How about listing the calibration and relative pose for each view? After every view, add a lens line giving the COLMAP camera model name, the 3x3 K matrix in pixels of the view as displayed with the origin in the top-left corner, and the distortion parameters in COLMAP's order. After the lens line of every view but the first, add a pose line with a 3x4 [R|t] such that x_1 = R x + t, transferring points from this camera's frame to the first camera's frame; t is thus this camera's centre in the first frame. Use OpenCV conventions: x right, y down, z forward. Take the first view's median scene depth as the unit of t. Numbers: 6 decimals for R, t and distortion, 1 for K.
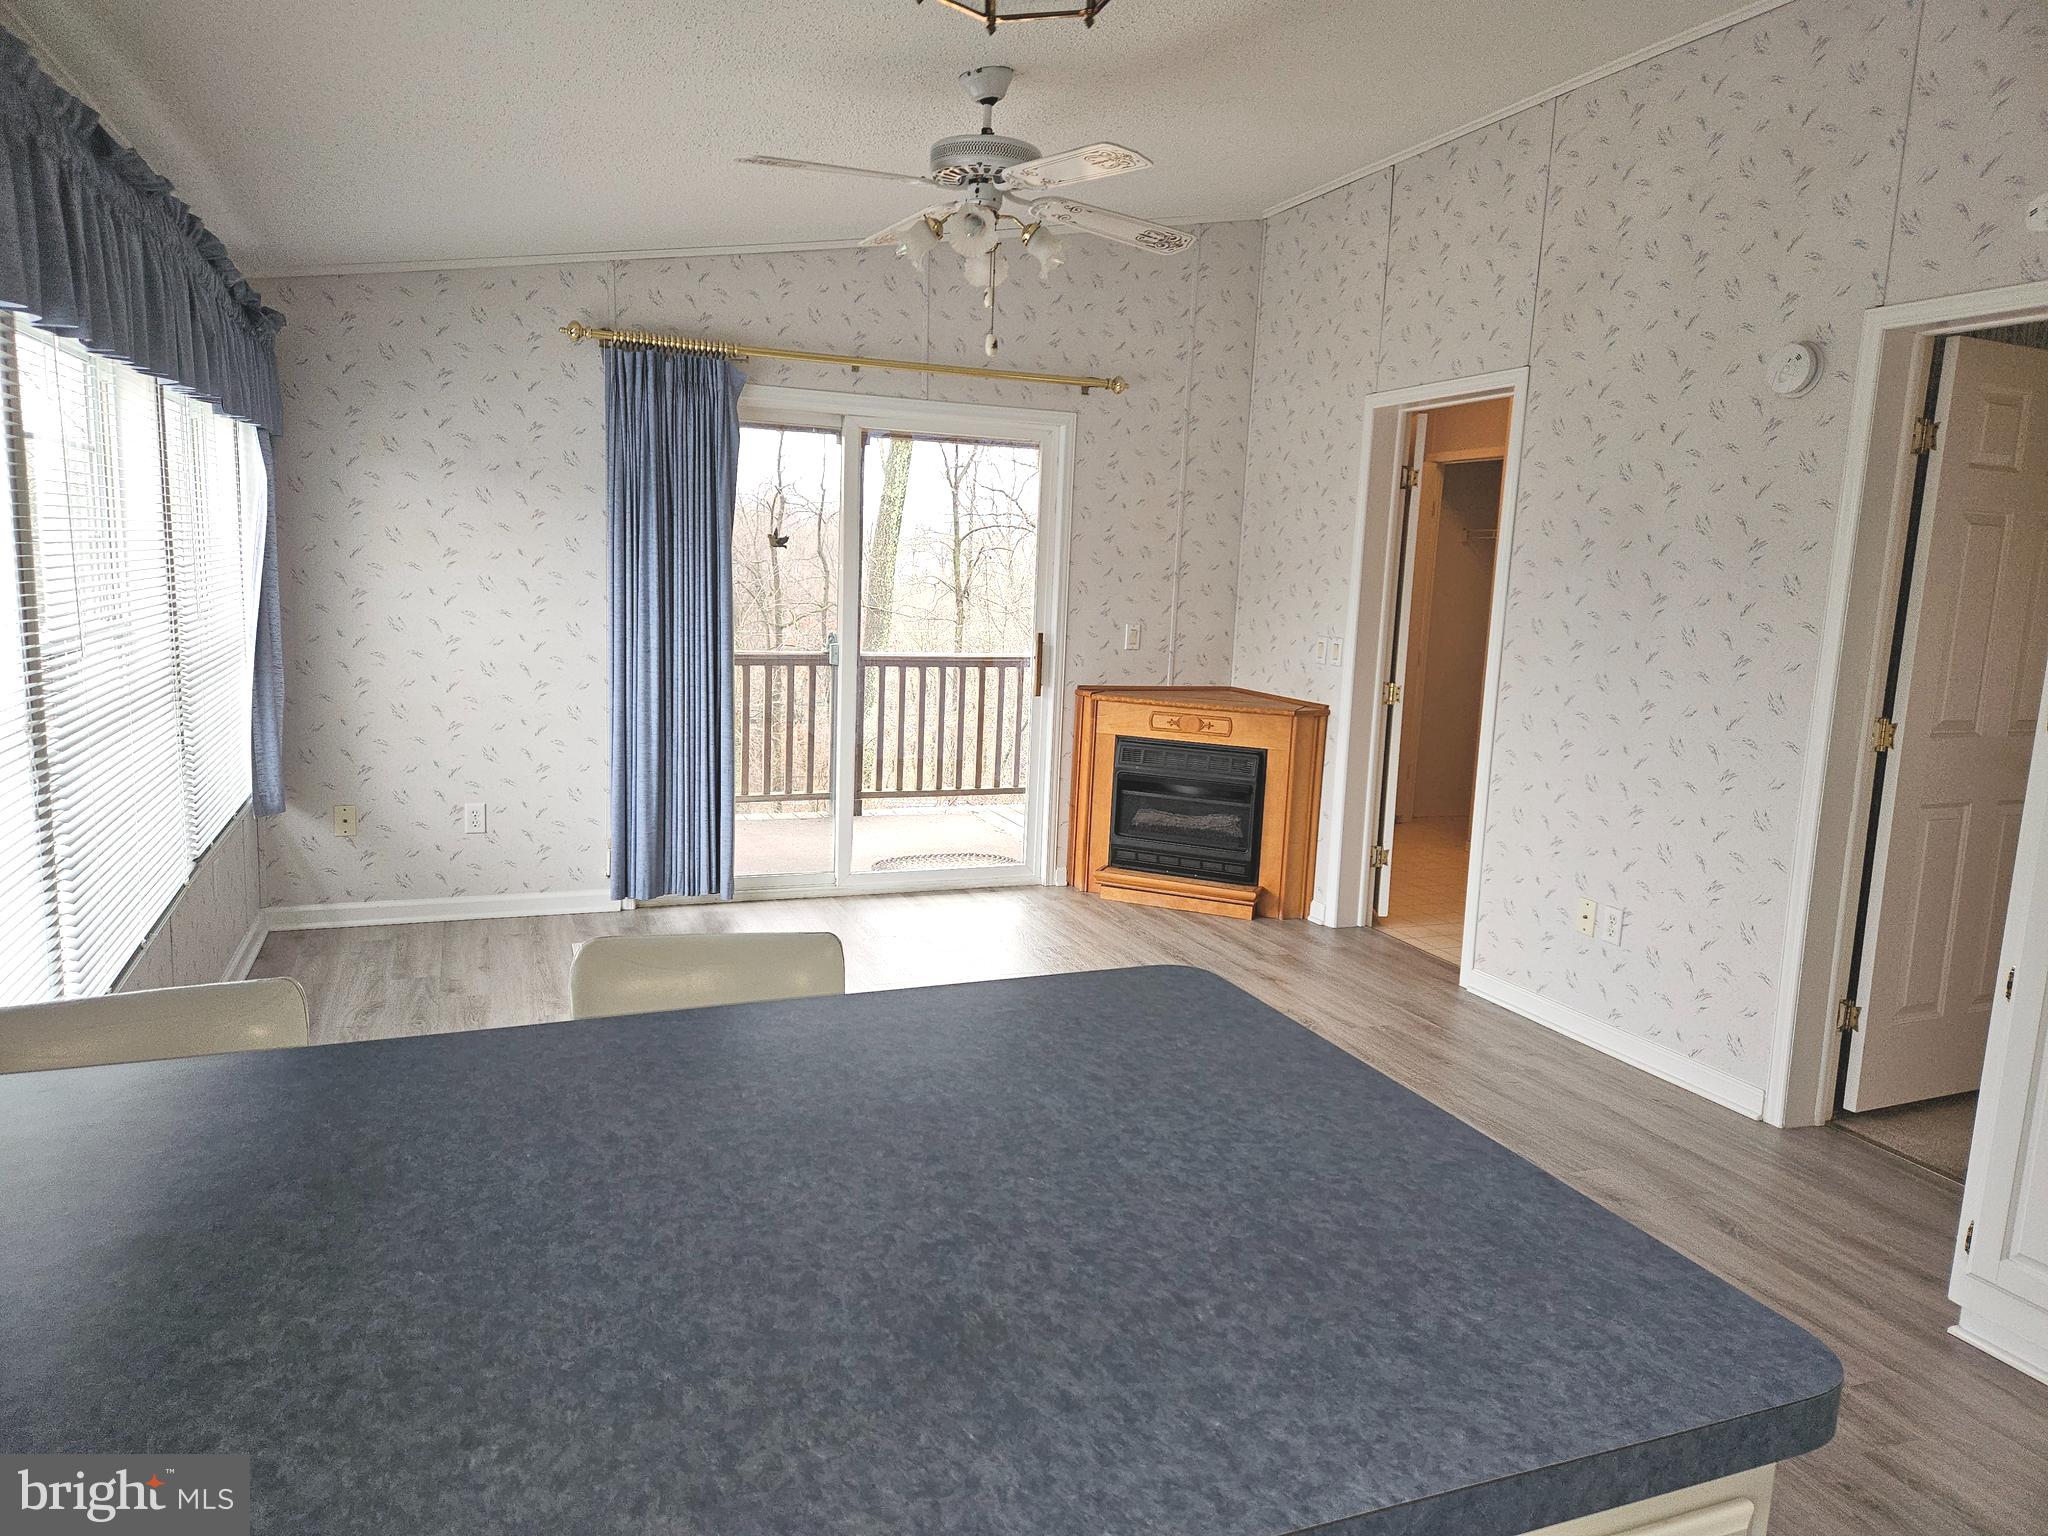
lens RADIAL K [[1350.6, 0, 1015.0], [0, 1350.6, 775.1], [0, 0, 1]] dist [0.110175, -0.116399]
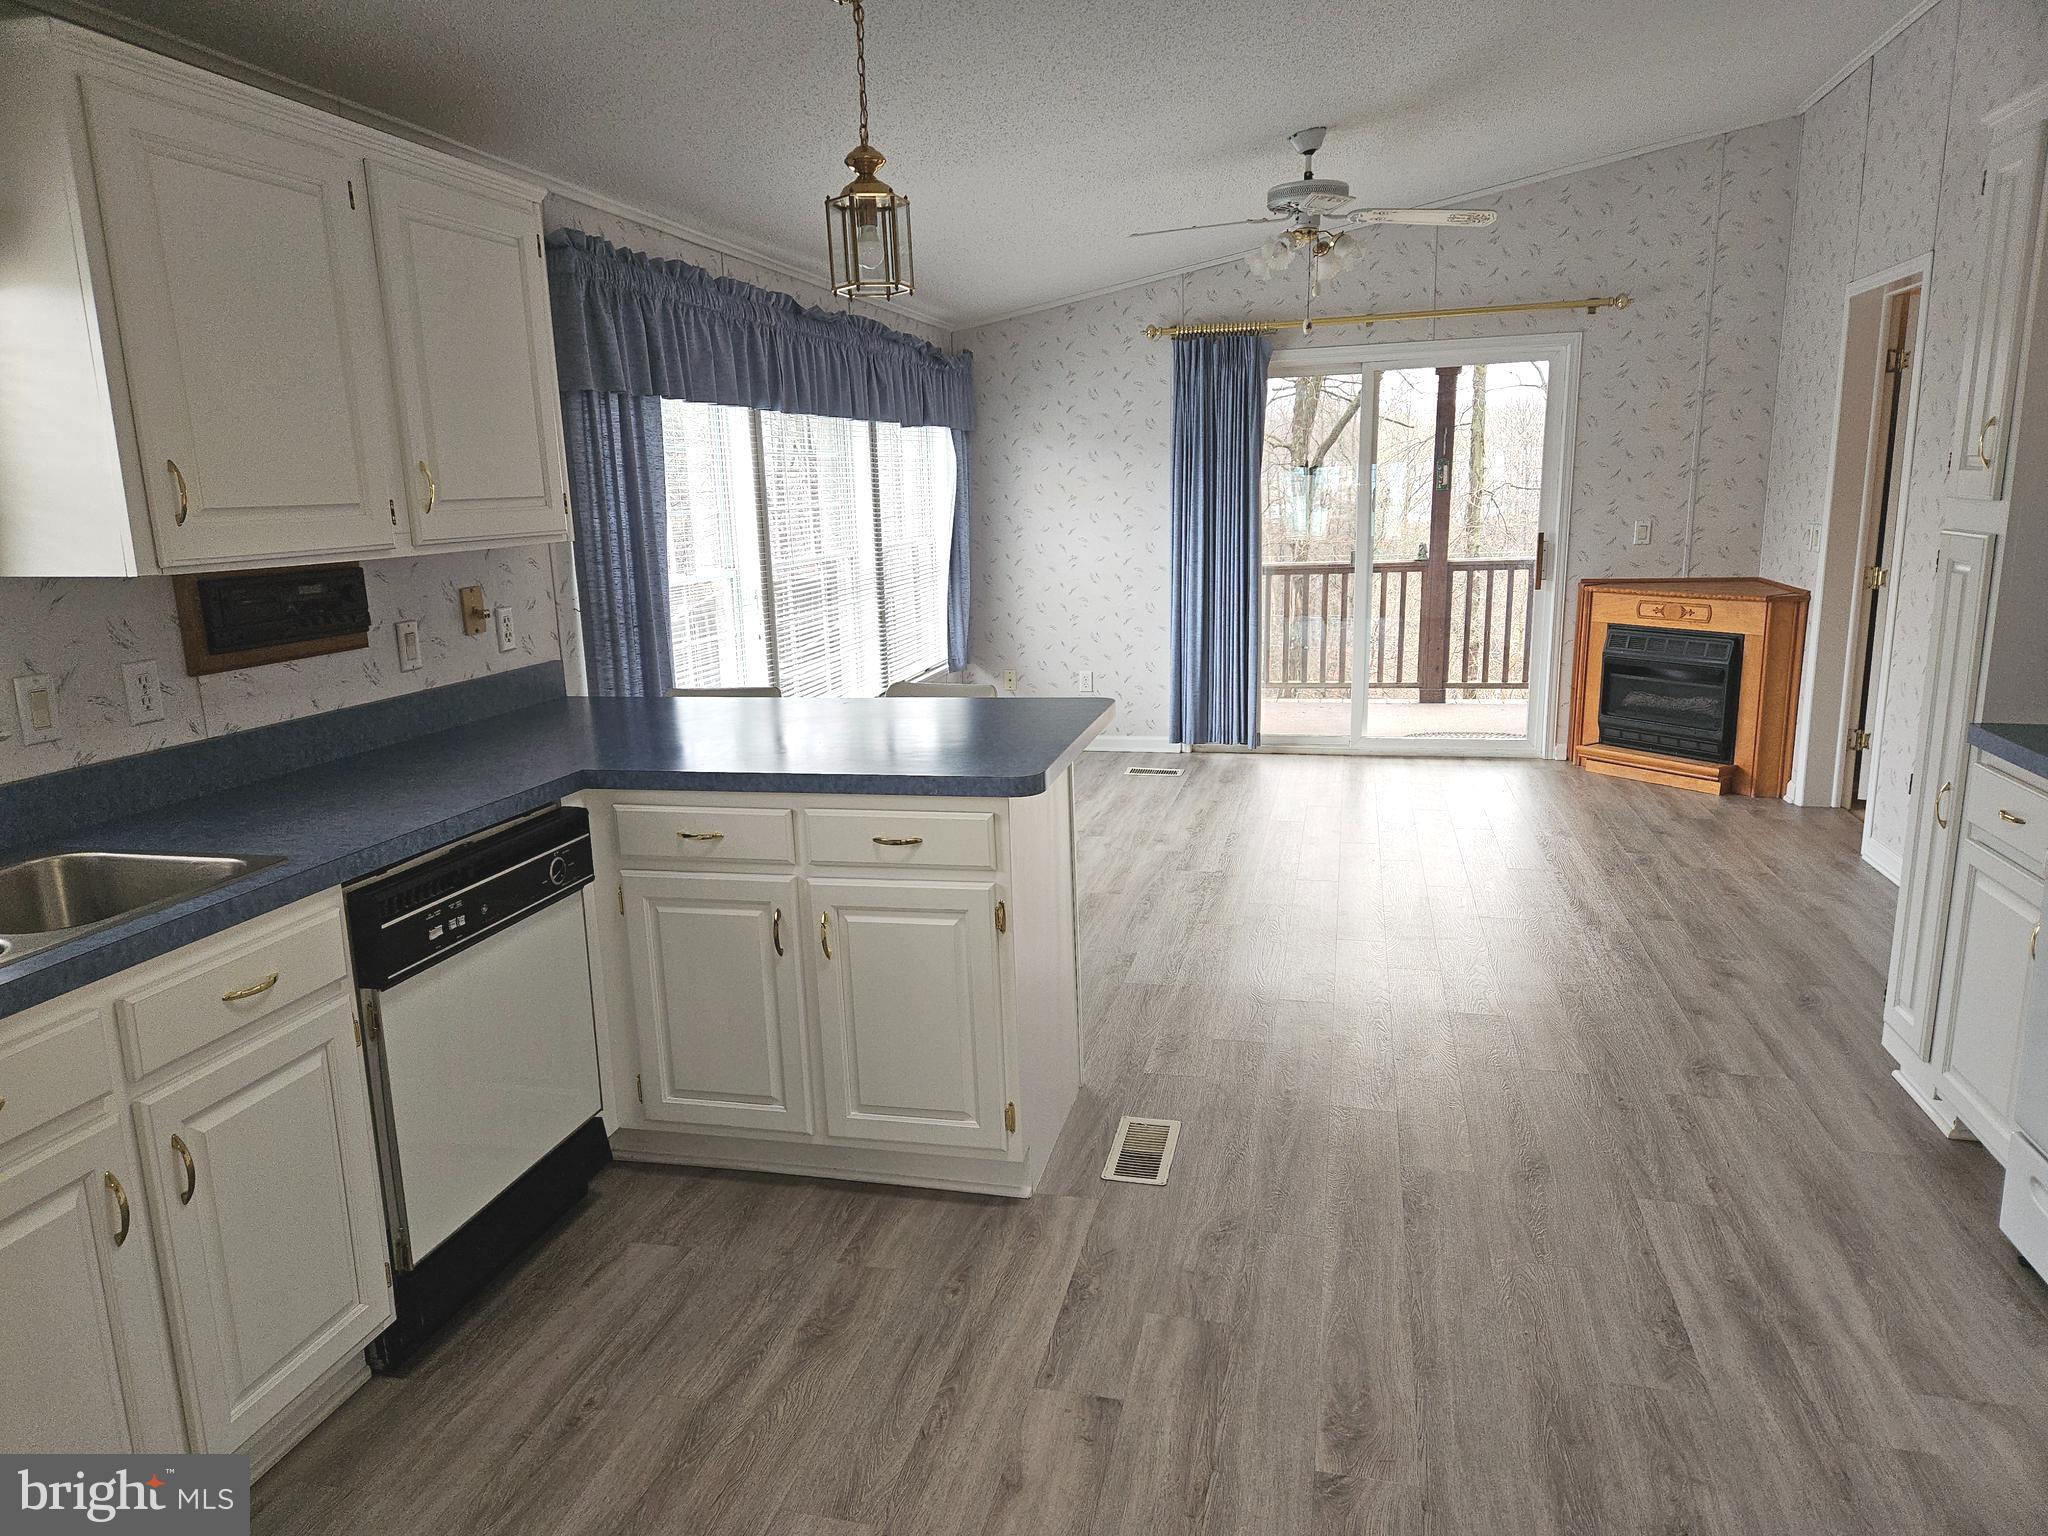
lens RADIAL K [[1350.6, 0, 1015.0], [0, 1350.6, 775.1], [0, 0, 1]] dist [0.110175, -0.116399]
pose [[0.817354, 0.059583, -0.573047, 0.341386], [-0.029627, 0.997669, 0.061476, 0.040688], [0.575374, -0.033270, 0.817214, -0.204275]]
